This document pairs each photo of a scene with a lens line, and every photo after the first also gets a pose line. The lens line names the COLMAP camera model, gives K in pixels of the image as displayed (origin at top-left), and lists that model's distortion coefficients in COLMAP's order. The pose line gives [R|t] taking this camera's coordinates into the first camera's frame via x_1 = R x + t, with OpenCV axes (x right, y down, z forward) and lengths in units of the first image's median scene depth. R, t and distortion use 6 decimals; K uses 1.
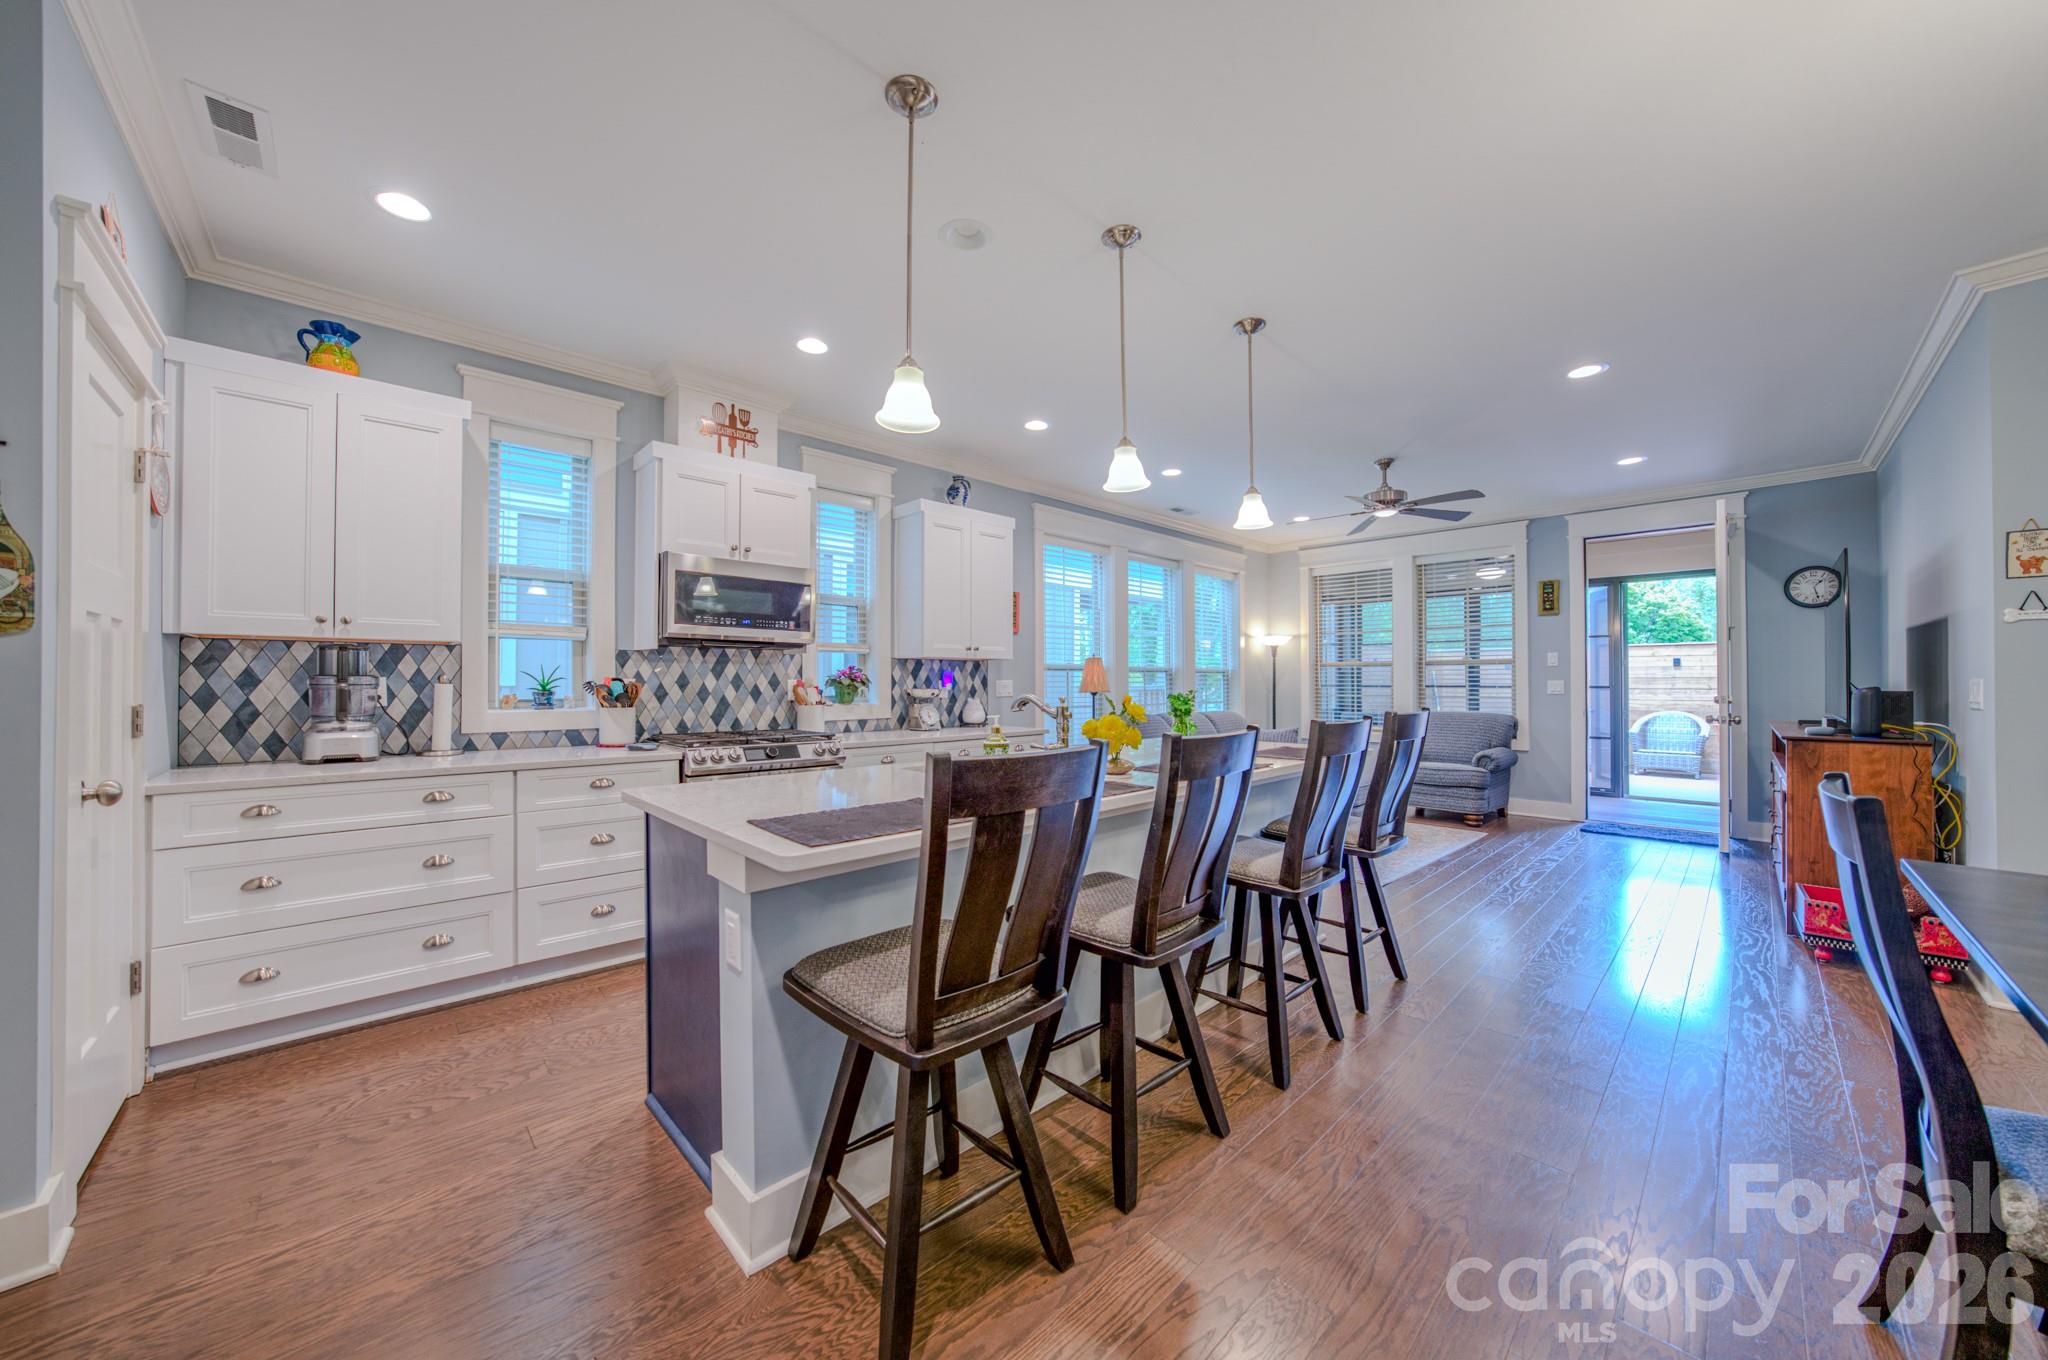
lens RADIAL K [[706.4, 0, 1021.4], [0, 706.4, 676.3], [0, 0, 1]] dist [-0.023195, 0.002205]
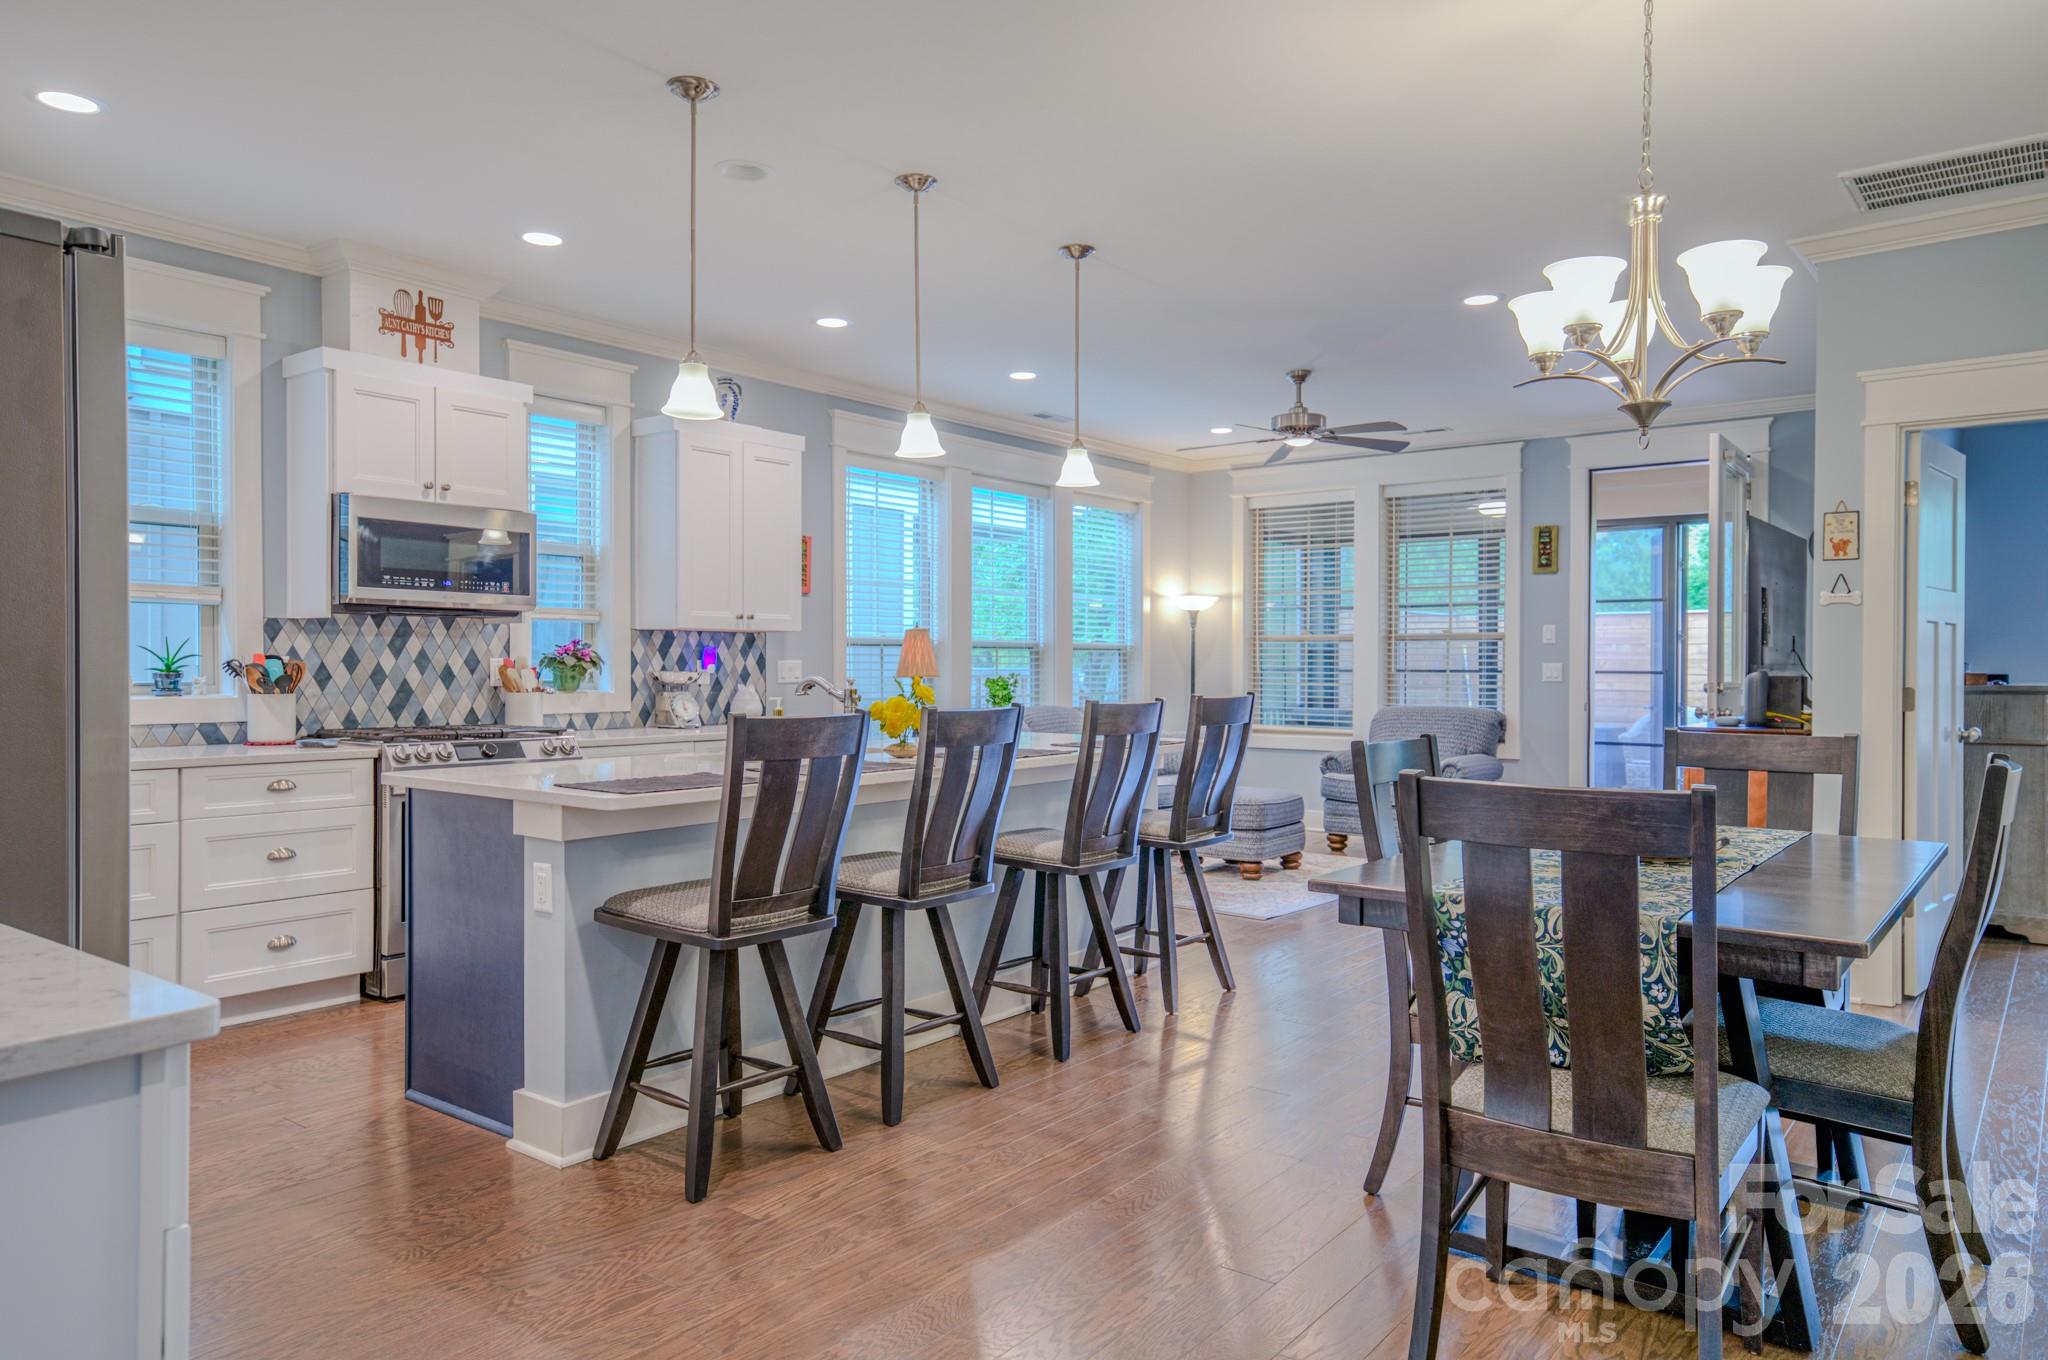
lens RADIAL K [[1343.7, 0, 1025.7], [0, 1343.7, 674.7], [0, 0, 1]] dist [0.032003, 0.000989]
pose [[0.989180, 0.002378, 0.146685, 0.017450], [-0.004869, 0.999850, 0.016623, -0.004686], [-0.146623, -0.017157, 0.989044, -0.524076]]
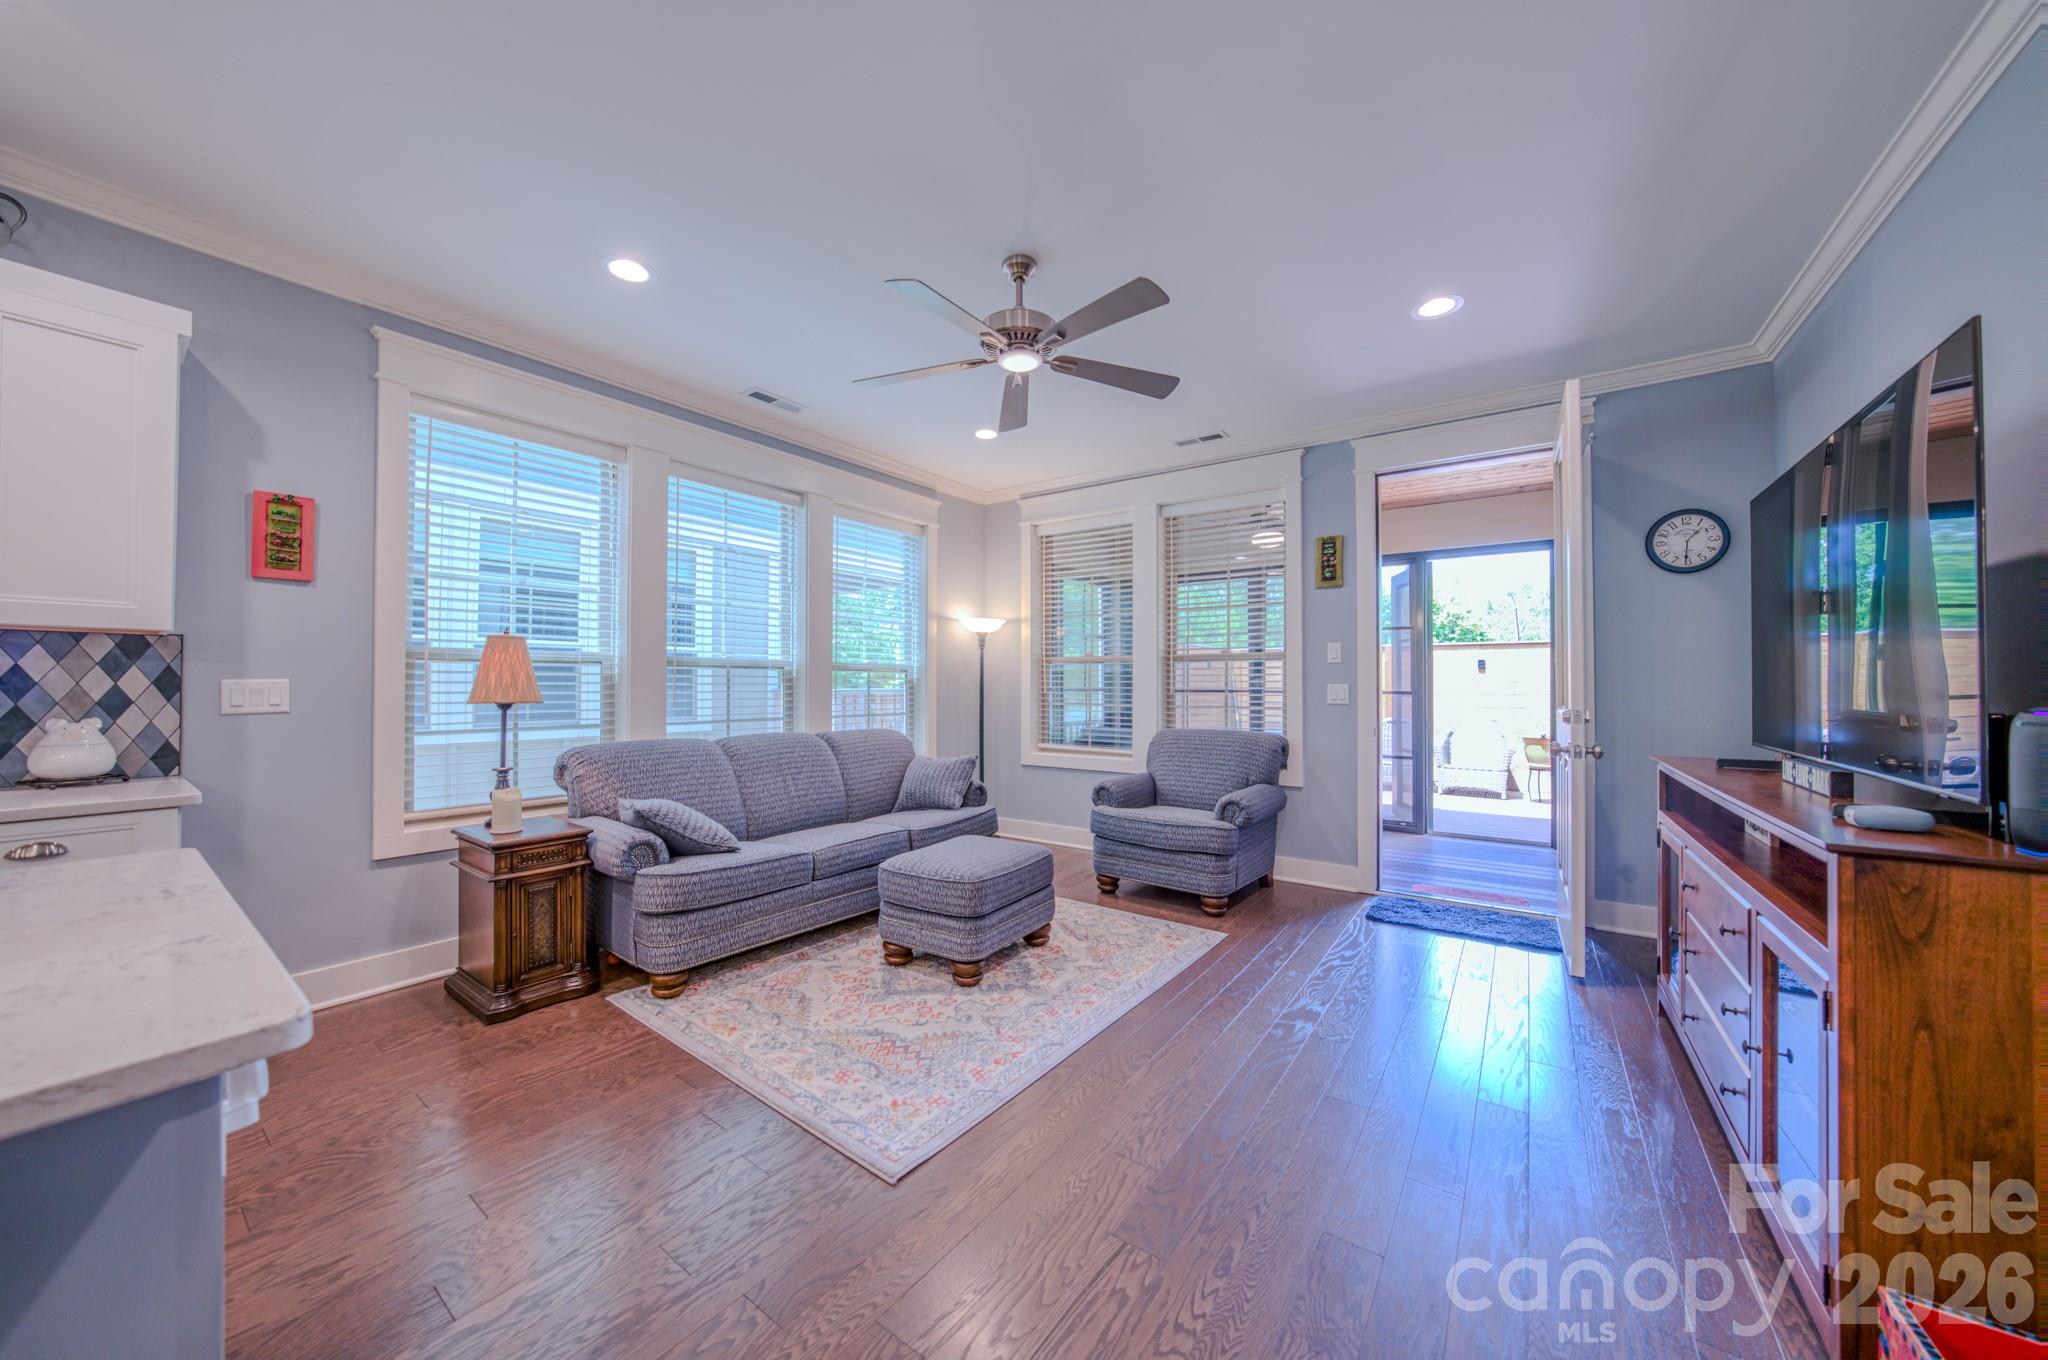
lens RADIAL K [[706.4, 0, 1024.8], [0, 706.4, 676.5], [0, 0, 1]] dist [-0.023195, 0.002205]
pose [[0.981872, 0.005744, 0.189458, 0.547849], [-0.005204, 0.999981, -0.003348, 0.003891], [-0.189473, 0.002301, 0.981883, 0.625882]]
